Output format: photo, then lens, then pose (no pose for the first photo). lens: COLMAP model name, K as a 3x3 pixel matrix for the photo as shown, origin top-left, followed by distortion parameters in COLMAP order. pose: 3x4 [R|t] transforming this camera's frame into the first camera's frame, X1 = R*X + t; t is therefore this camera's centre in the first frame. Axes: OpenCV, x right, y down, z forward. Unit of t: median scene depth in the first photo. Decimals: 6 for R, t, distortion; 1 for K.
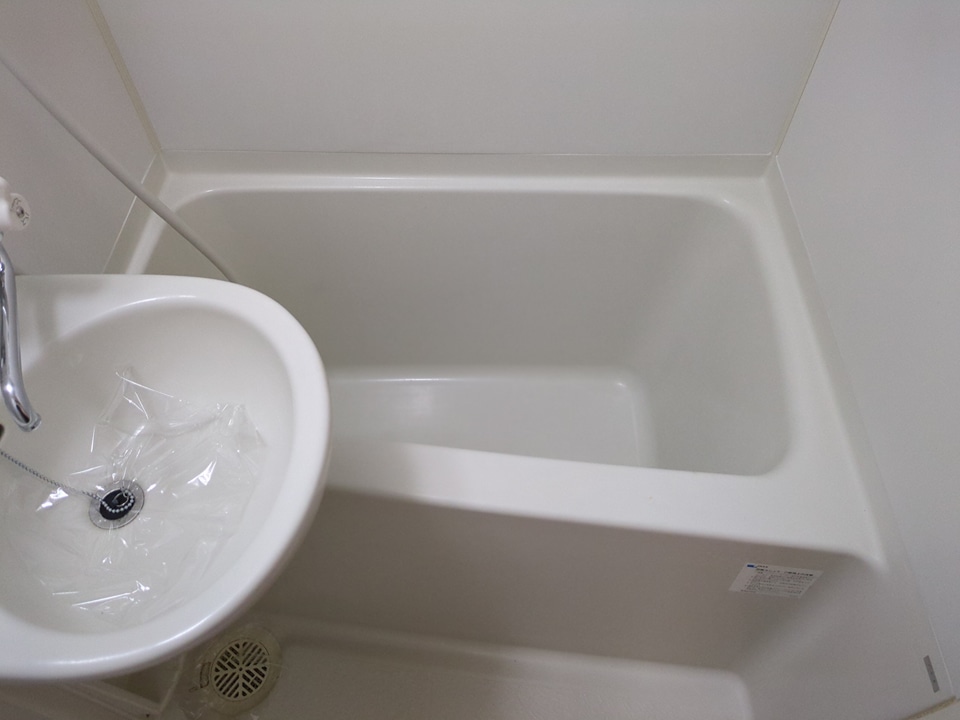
lens RADIAL K [[716.7, 0, 478.4], [0, 716.7, 357.0], [0, 0, 1]] dist [0.009428, -0.001288]
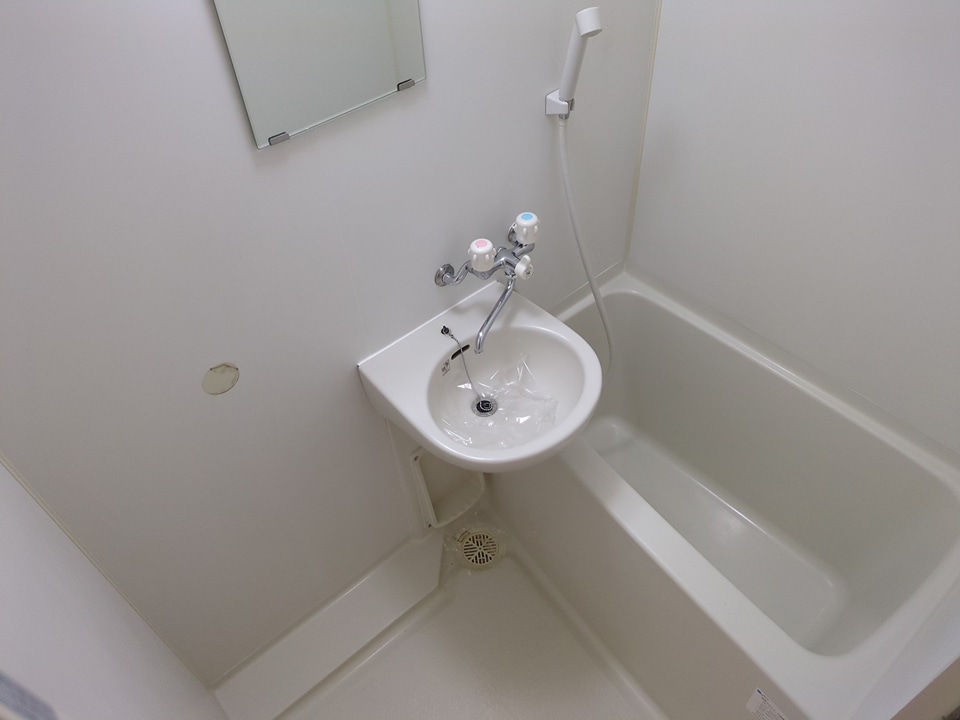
lens RADIAL K [[716.7, 0, 479.1], [0, 716.7, 364.6], [0, 0, 1]] dist [0.009428, -0.001288]
pose [[0.670085, 0.518500, -0.531172, 0.502429], [-0.570525, 0.817539, 0.078304, -0.042670], [0.474854, 0.250577, 0.843638, -0.749883]]
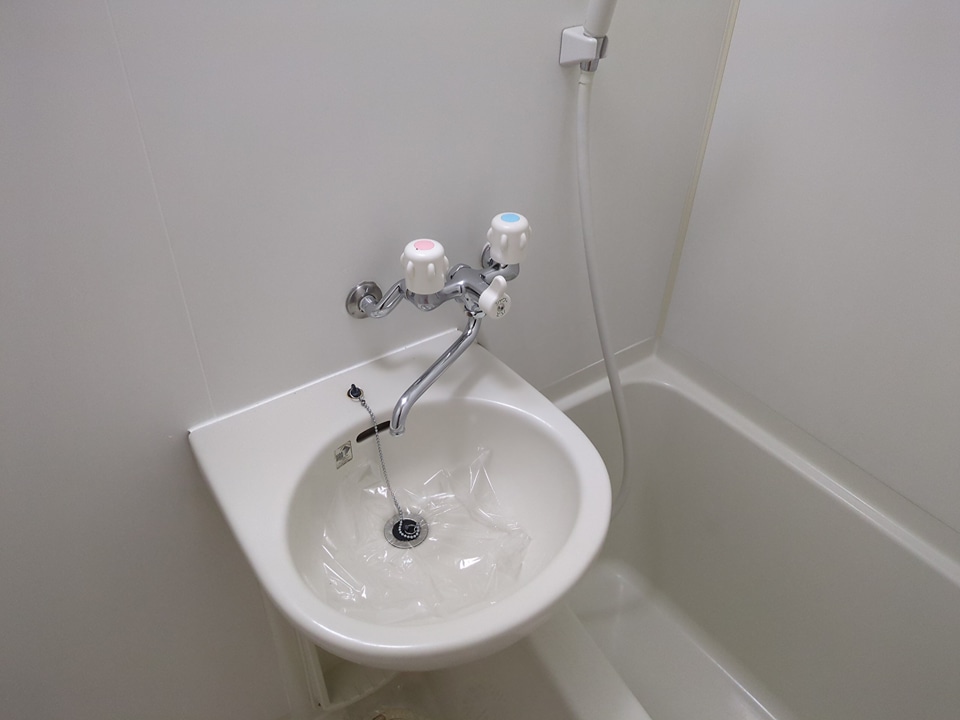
lens RADIAL K [[716.7, 0, 475.7], [0, 716.7, 356.7], [0, 0, 1]] dist [0.009428, -0.001288]
pose [[0.595944, 0.504258, -0.624959, 0.166647], [-0.664987, 0.746167, -0.032057, -0.049154], [0.450159, 0.434693, 0.779999, -0.008276]]
